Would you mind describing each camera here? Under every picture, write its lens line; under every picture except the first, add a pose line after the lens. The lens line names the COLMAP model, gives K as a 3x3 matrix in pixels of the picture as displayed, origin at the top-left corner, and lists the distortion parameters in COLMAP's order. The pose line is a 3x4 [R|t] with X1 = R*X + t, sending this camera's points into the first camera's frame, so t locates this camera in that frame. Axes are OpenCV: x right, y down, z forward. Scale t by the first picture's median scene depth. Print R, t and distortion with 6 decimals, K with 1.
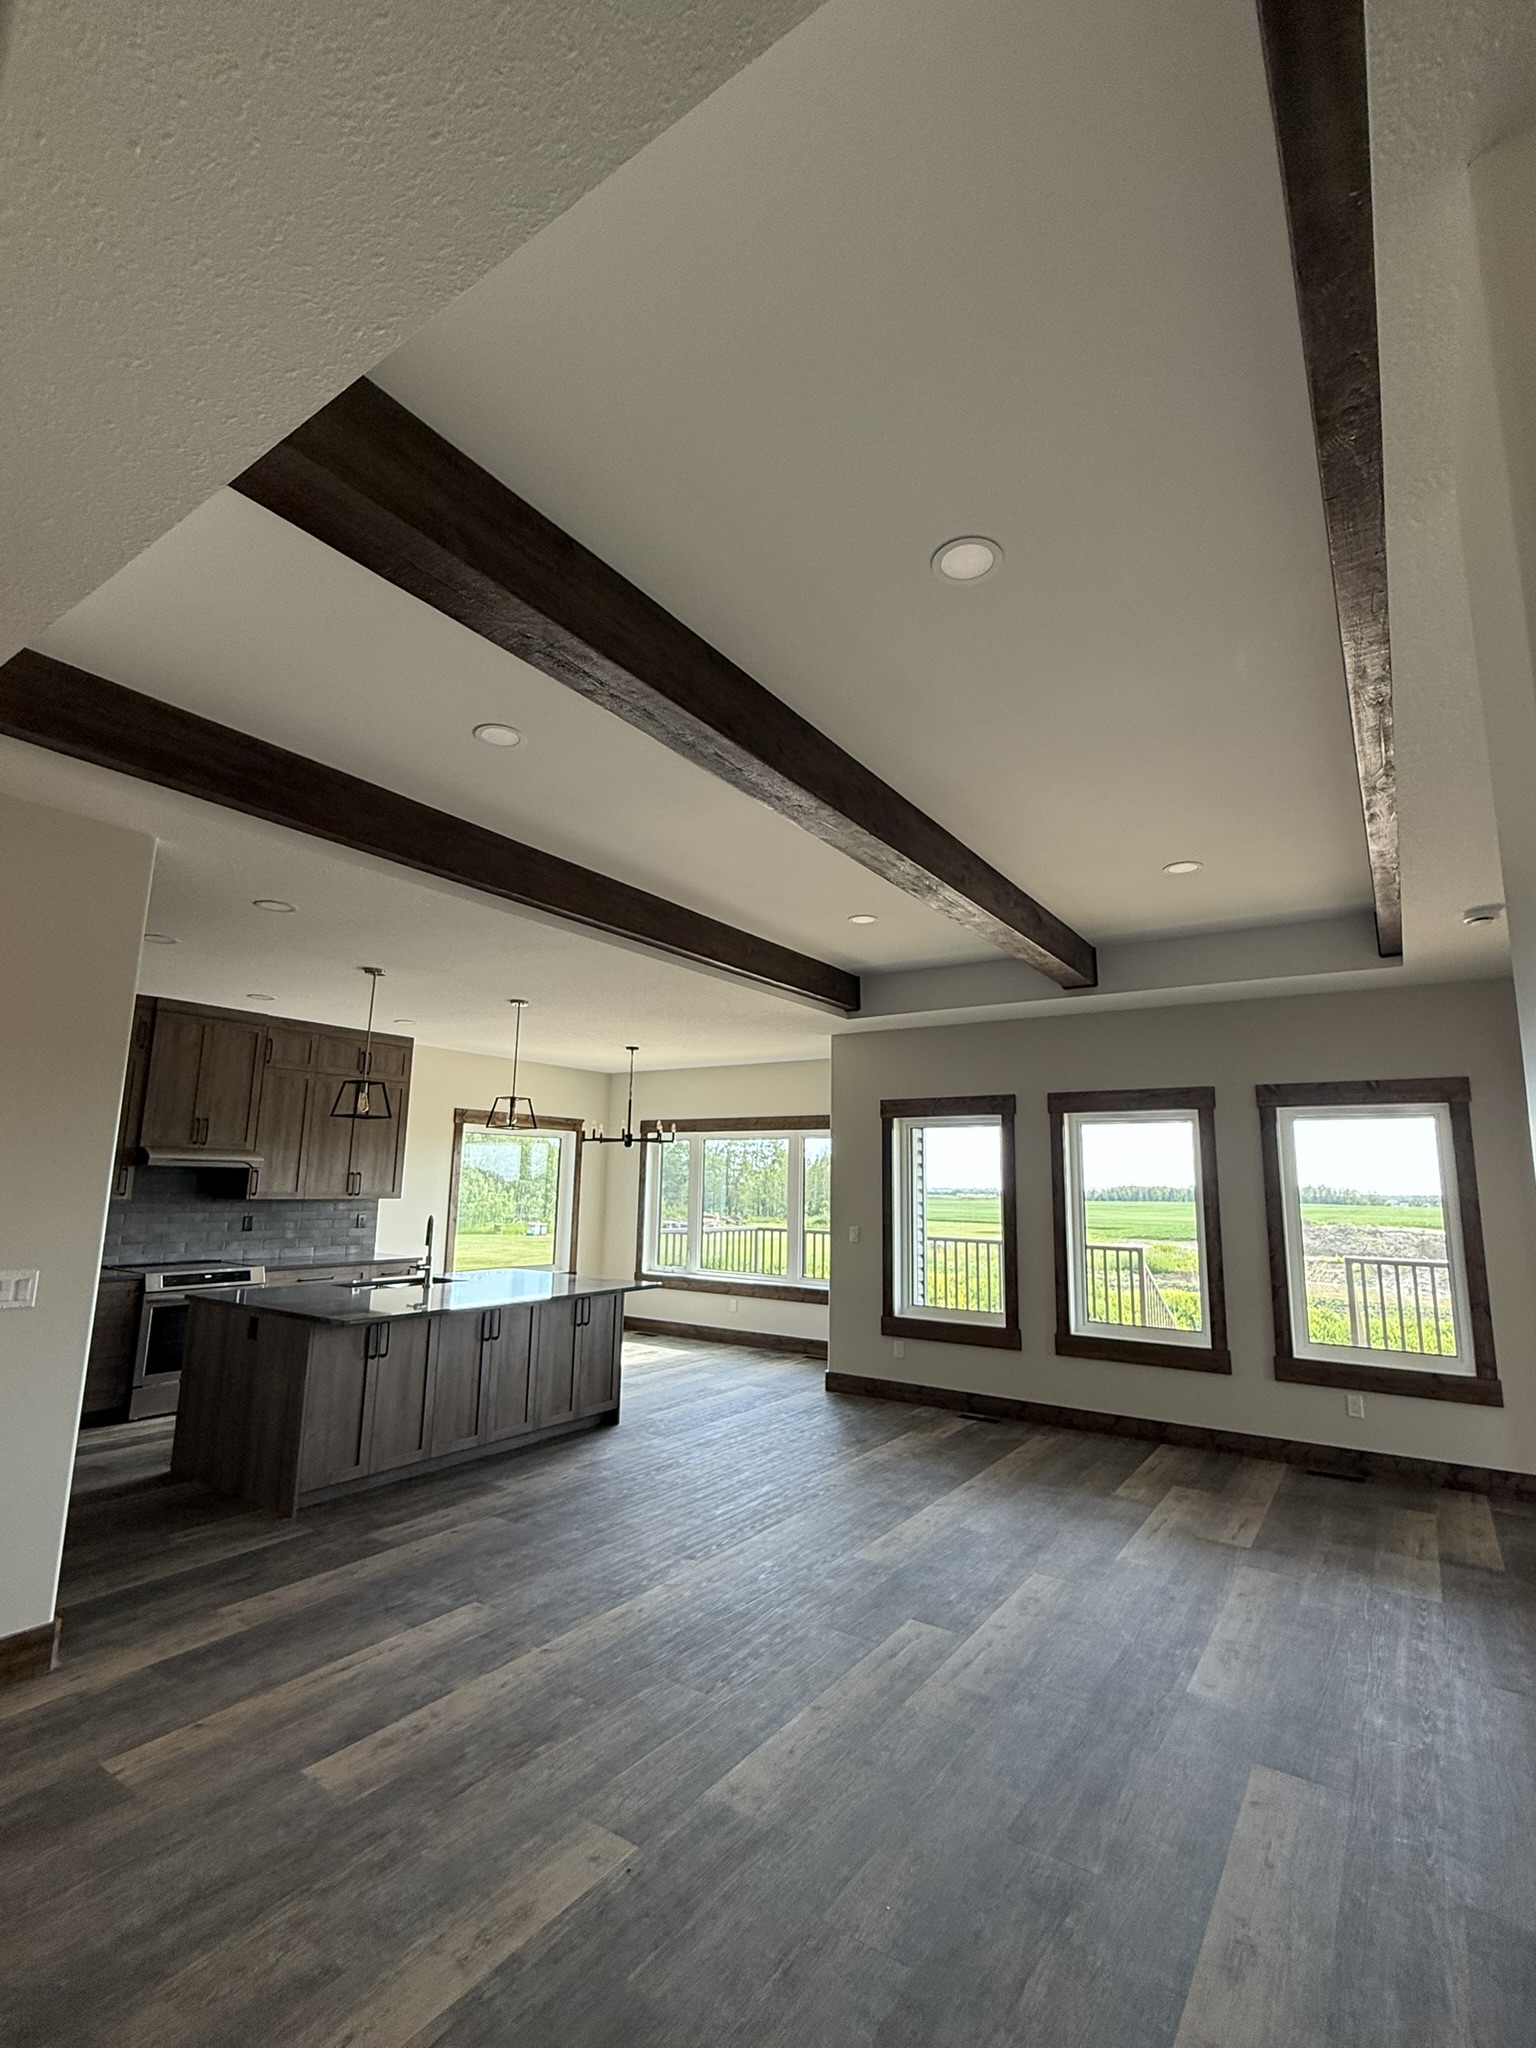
lens RADIAL K [[936.2, 0, 765.0], [0, 936.2, 1030.9], [0, 0, 1]] dist [-0.002510, -0.005787]
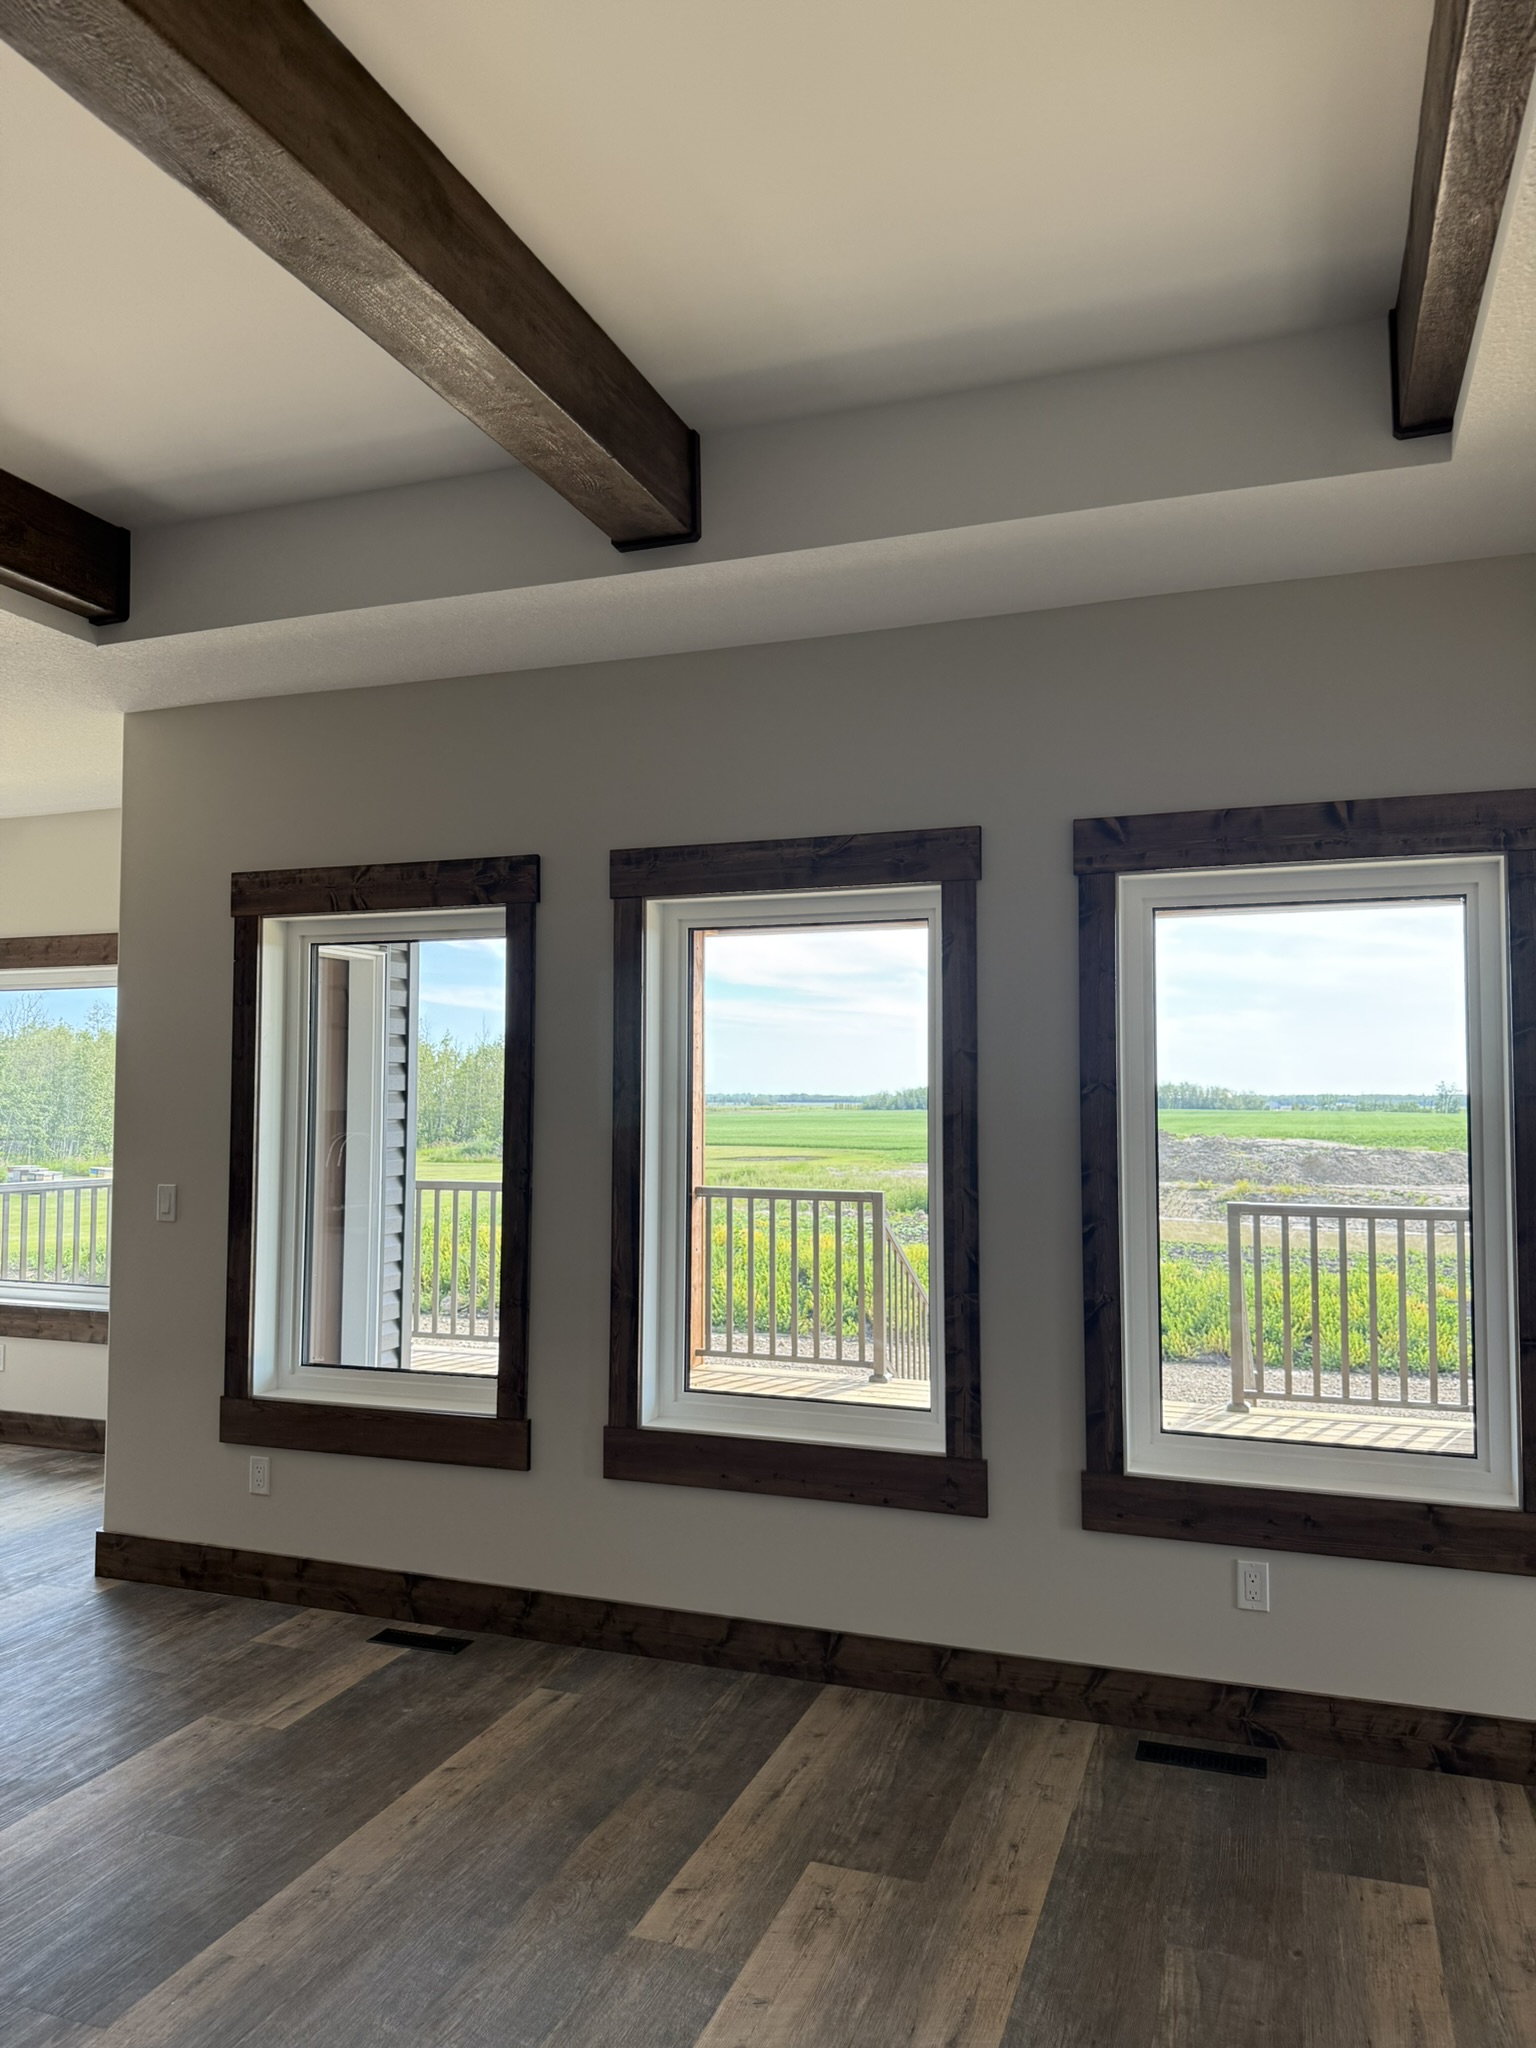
lens RADIAL K [[1446.2, 0, 764.3], [0, 1446.2, 1031.3], [0, 0, 1]] dist [0.082179, -0.162214]
pose [[0.968760, -0.006541, 0.247915, 0.316252], [-0.023426, 0.992769, 0.117735, 0.103519], [-0.246893, -0.119865, 0.961601, 0.553081]]
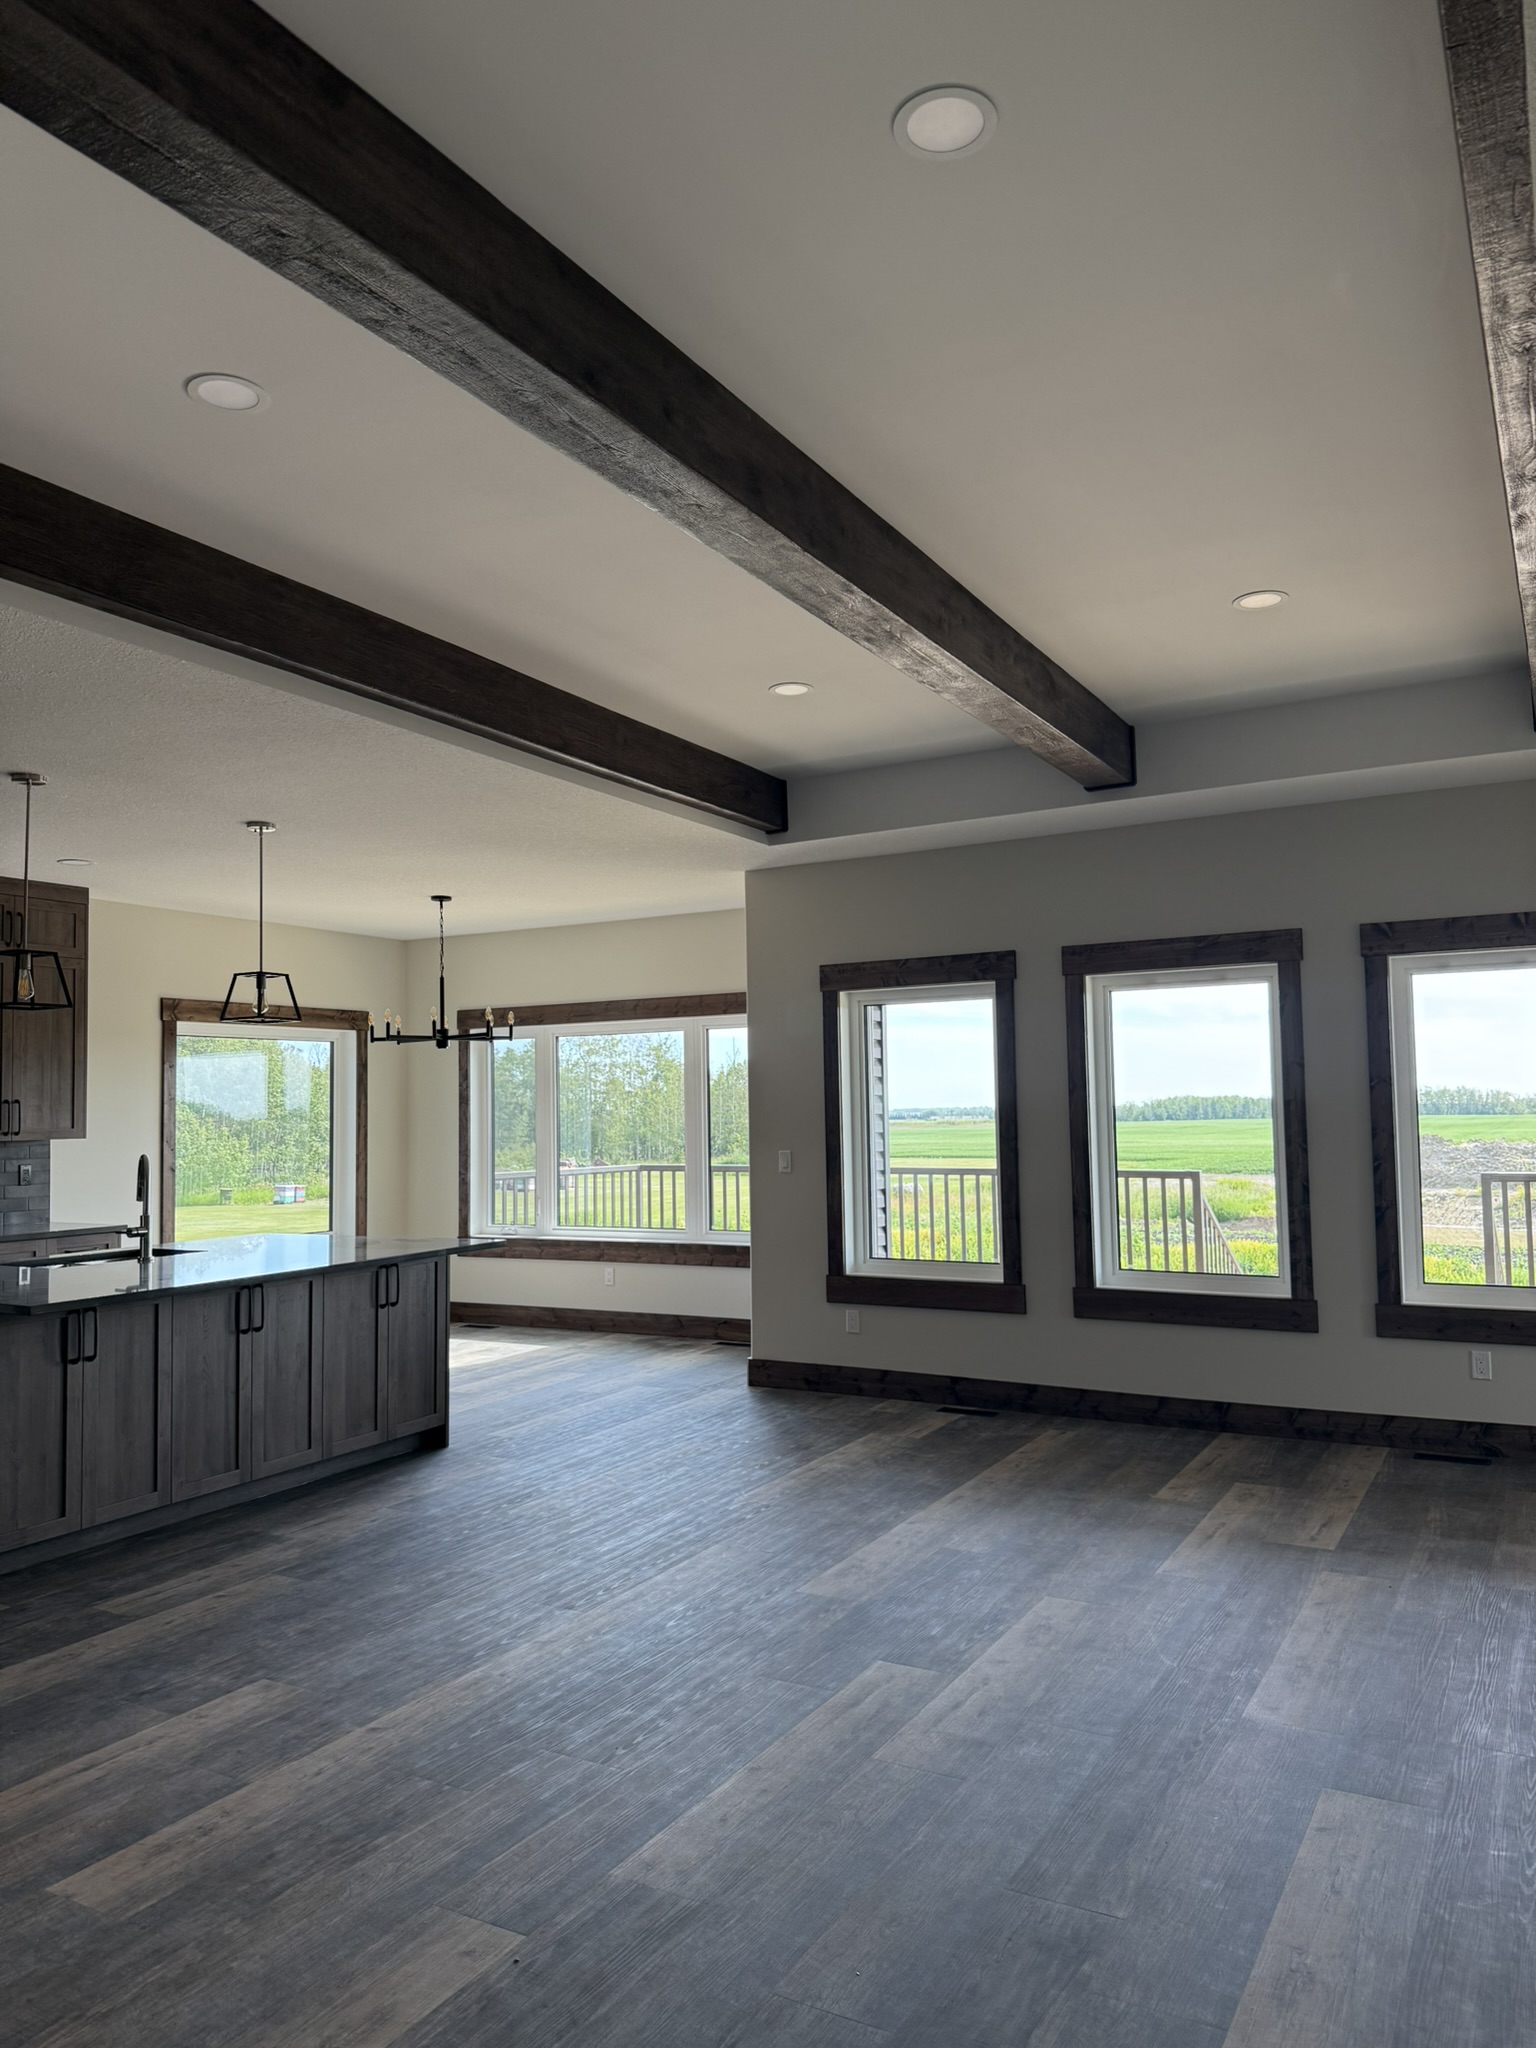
lens RADIAL K [[1429.2, 0, 759.3], [0, 1429.2, 1032.2], [0, 0, 1]] dist [0.121077, -0.258469]
pose [[0.996183, -0.030086, 0.081935, -0.010749], [0.021115, 0.993901, 0.108235, 0.015043], [-0.084691, -0.106092, 0.990743, -0.043477]]
